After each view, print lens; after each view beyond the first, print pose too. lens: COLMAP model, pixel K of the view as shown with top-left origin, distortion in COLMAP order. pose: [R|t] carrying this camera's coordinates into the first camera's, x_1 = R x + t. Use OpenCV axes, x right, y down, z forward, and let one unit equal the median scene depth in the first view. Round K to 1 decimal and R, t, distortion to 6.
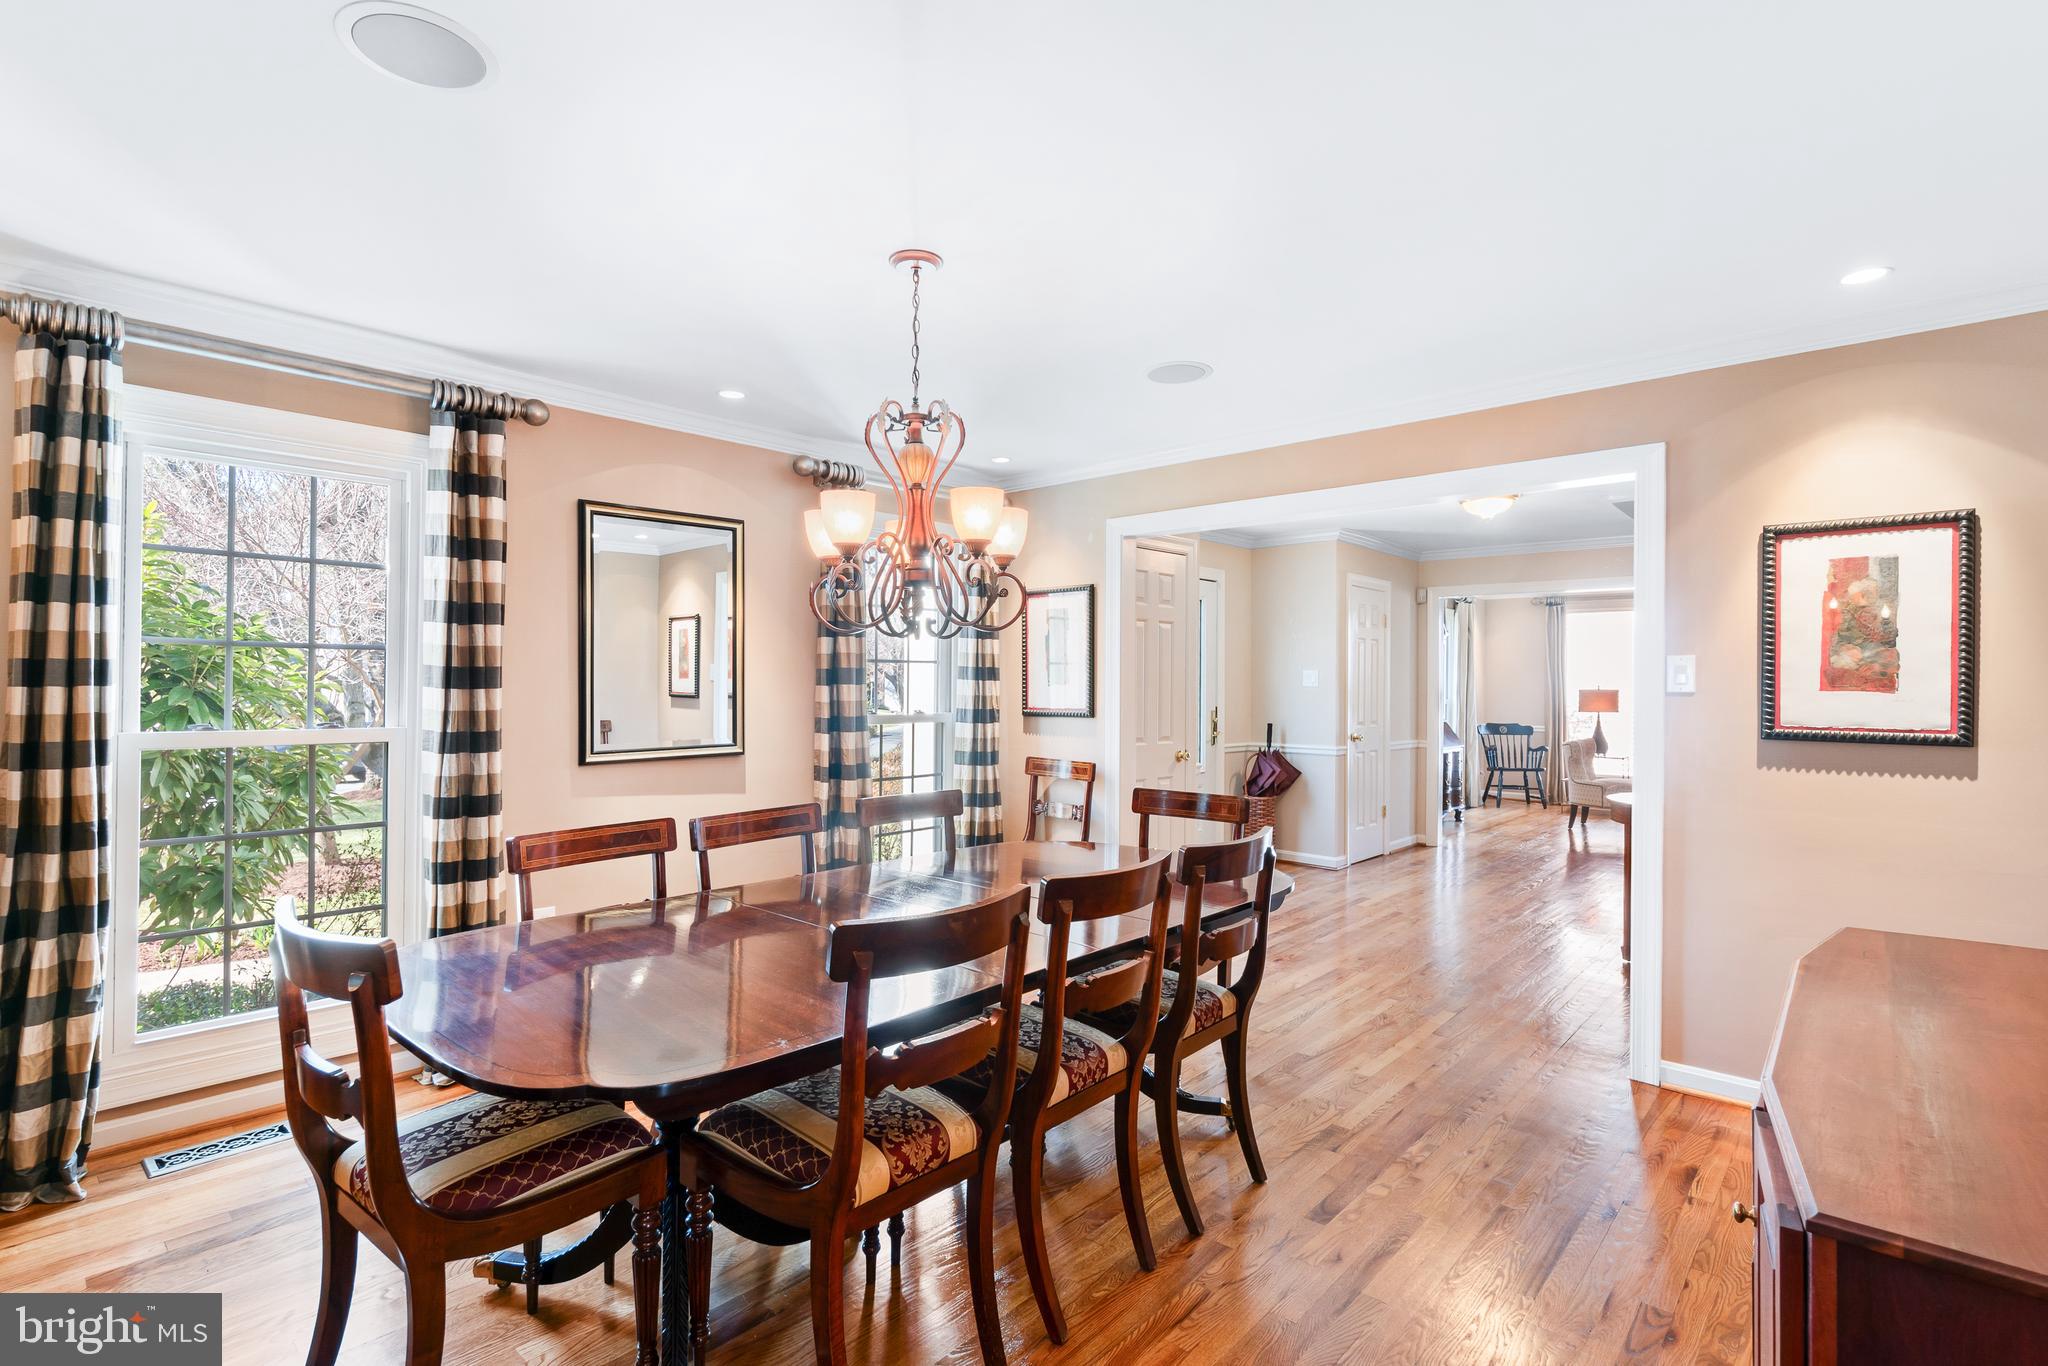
lens RADIAL K [[982.5, 0, 1025.2], [0, 982.5, 686.8], [0, 0, 1]] dist [-0.004677, 0.000887]
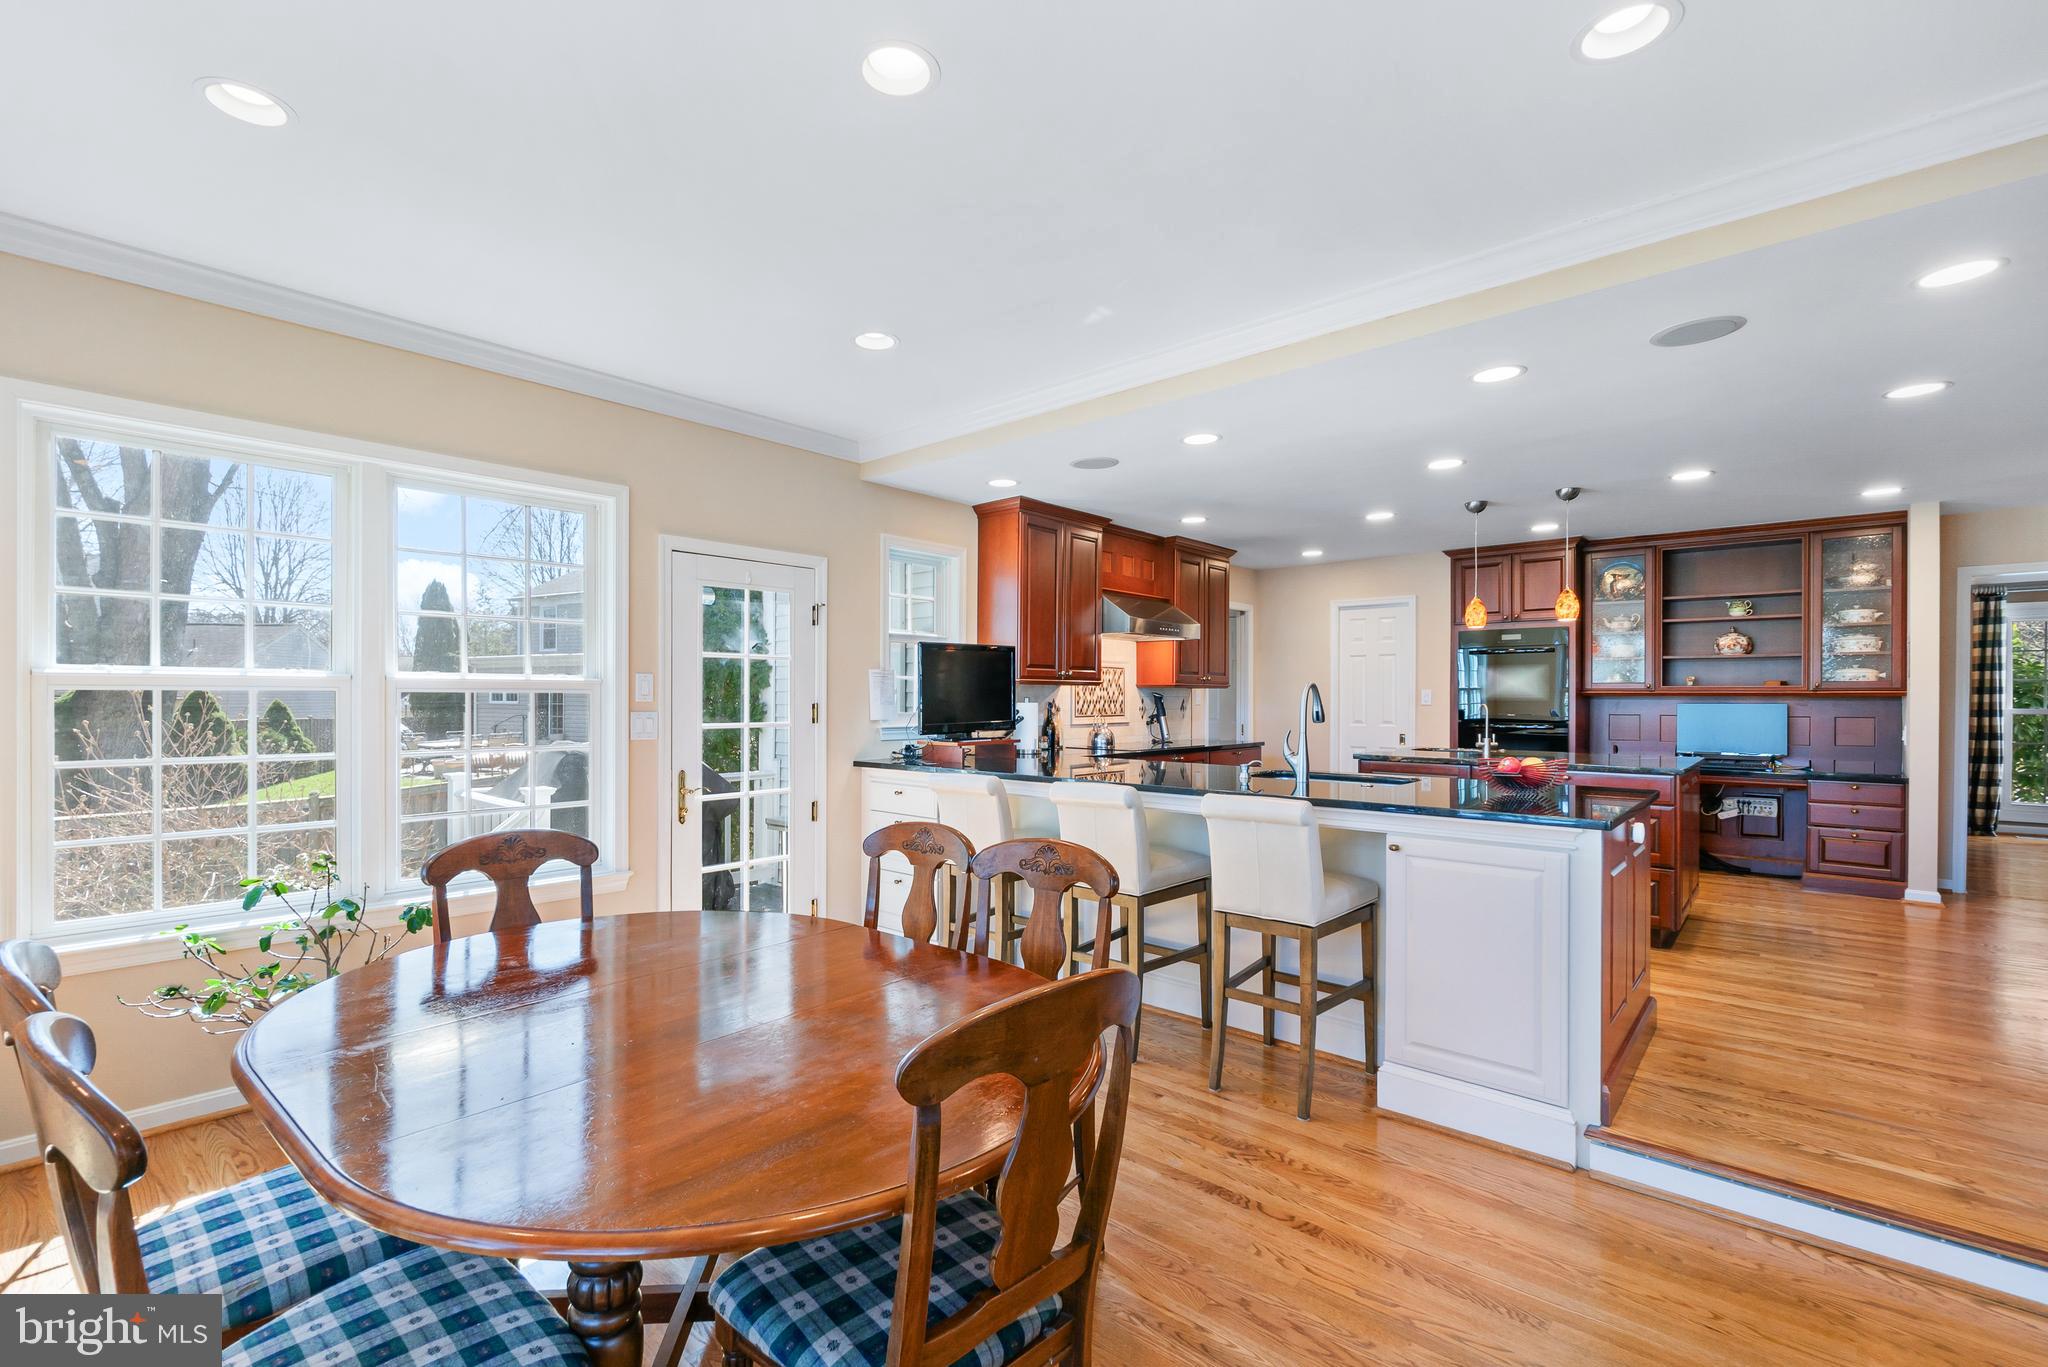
lens RADIAL K [[909.5, 0, 1004.8], [0, 909.5, 698.3], [0, 0, 1]] dist [-0.005403, -0.000994]
pose [[0.000654, -0.004291, -0.999991, 2.258664], [0.000177, 0.999991, -0.004290, 0.026311], [1.000000, -0.000174, 0.000655, -2.537928]]
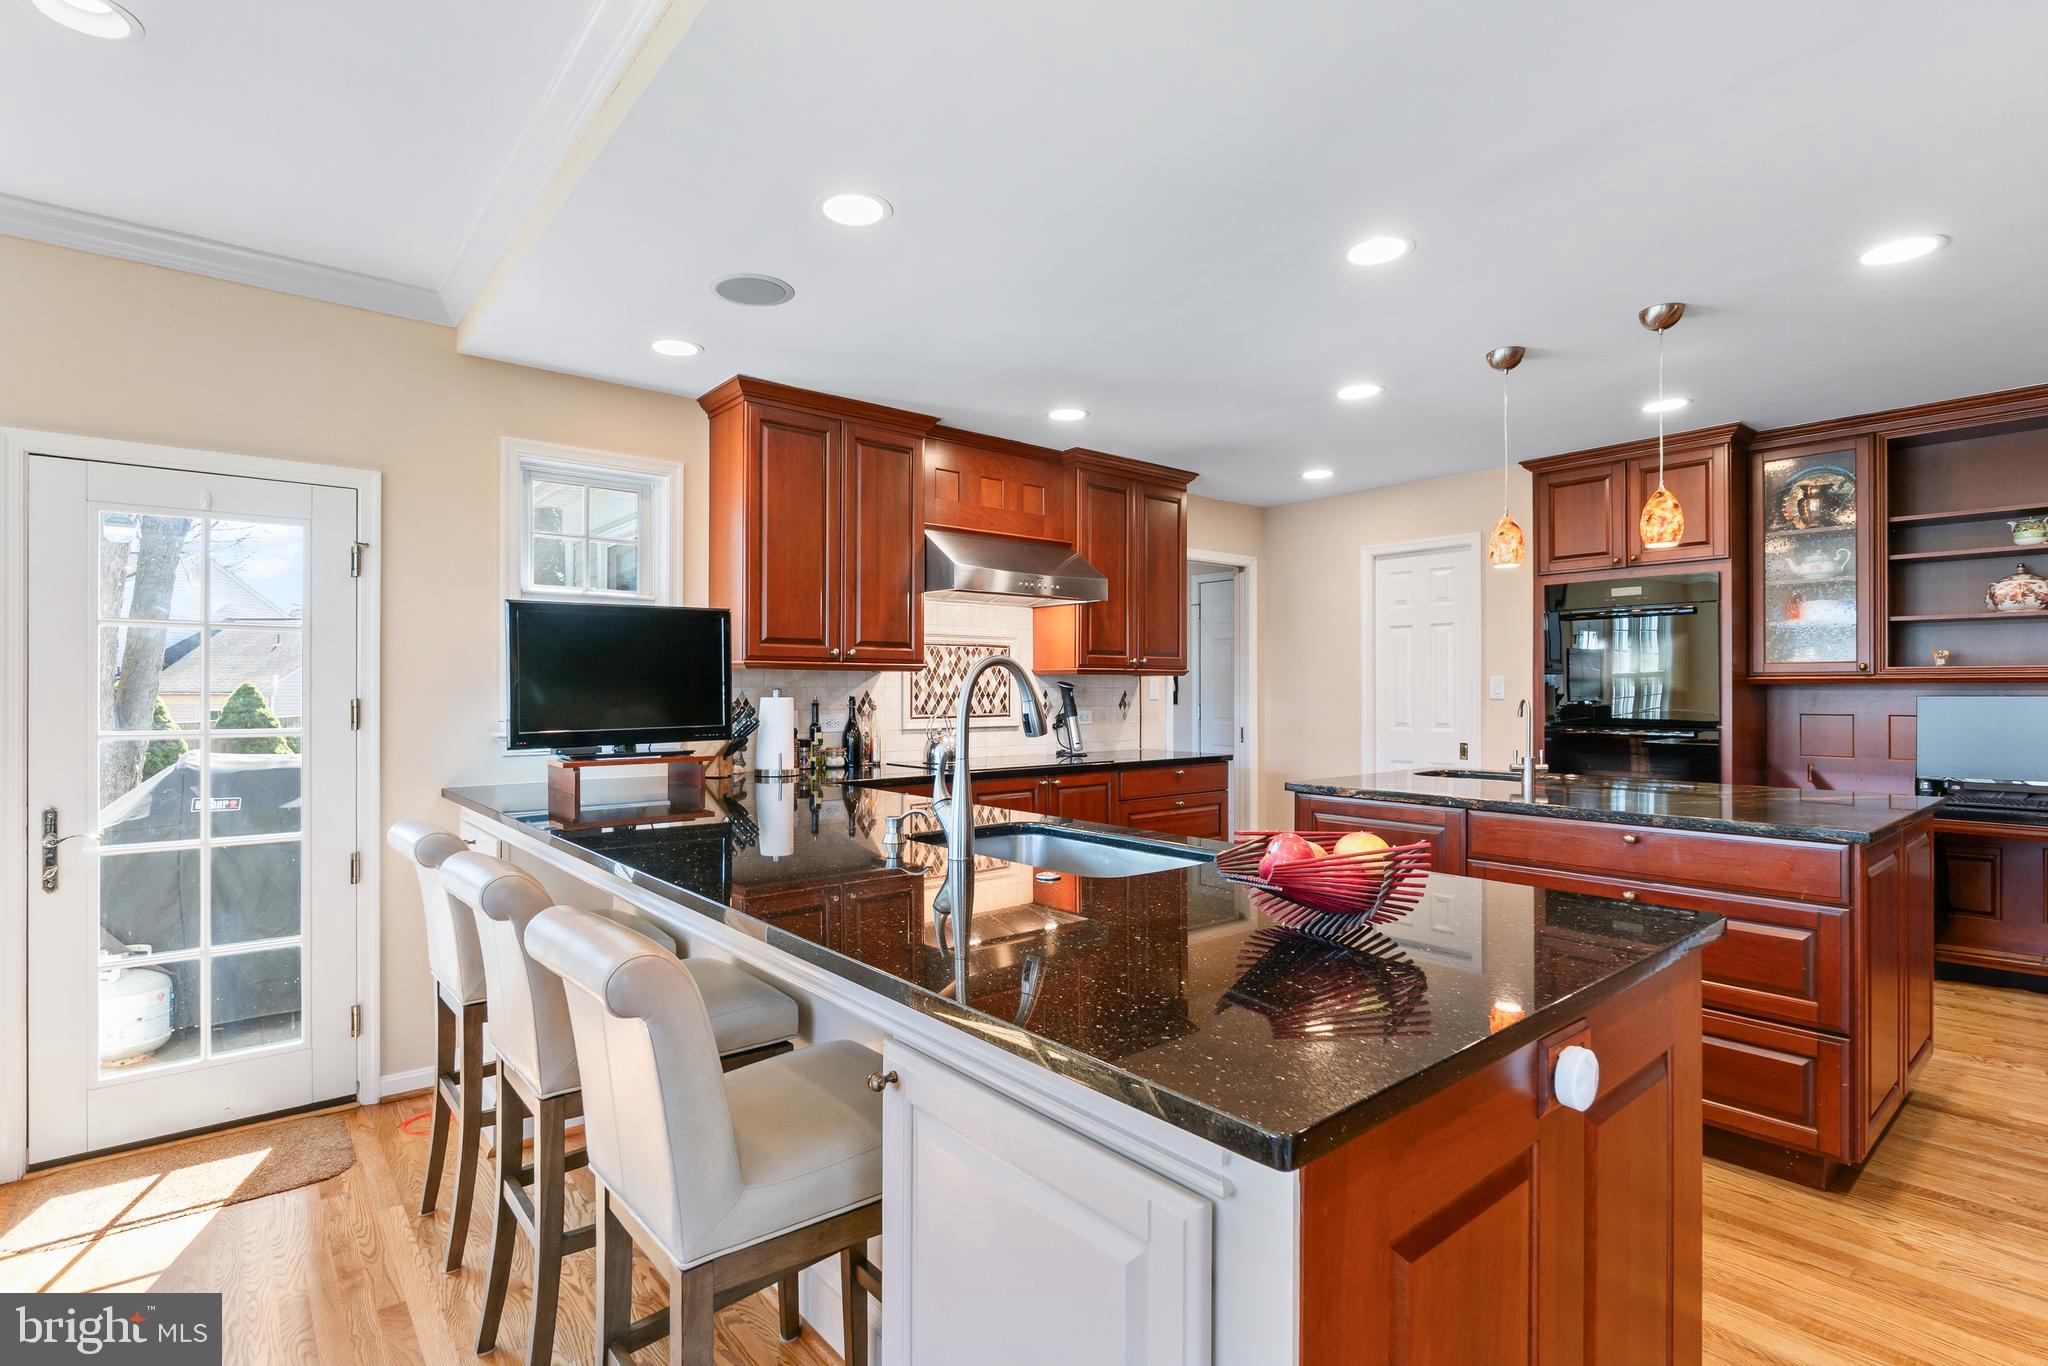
lens RADIAL K [[982.5, 0, 1012.7], [0, 982.5, 688.2], [0, 0, 1]] dist [-0.004677, 0.000887]
pose [[-0.146225, -0.008485, -0.989215, 1.151879], [0.002790, 0.999956, -0.008989, 0.029411], [0.989247, -0.004074, -0.146195, -1.540616]]
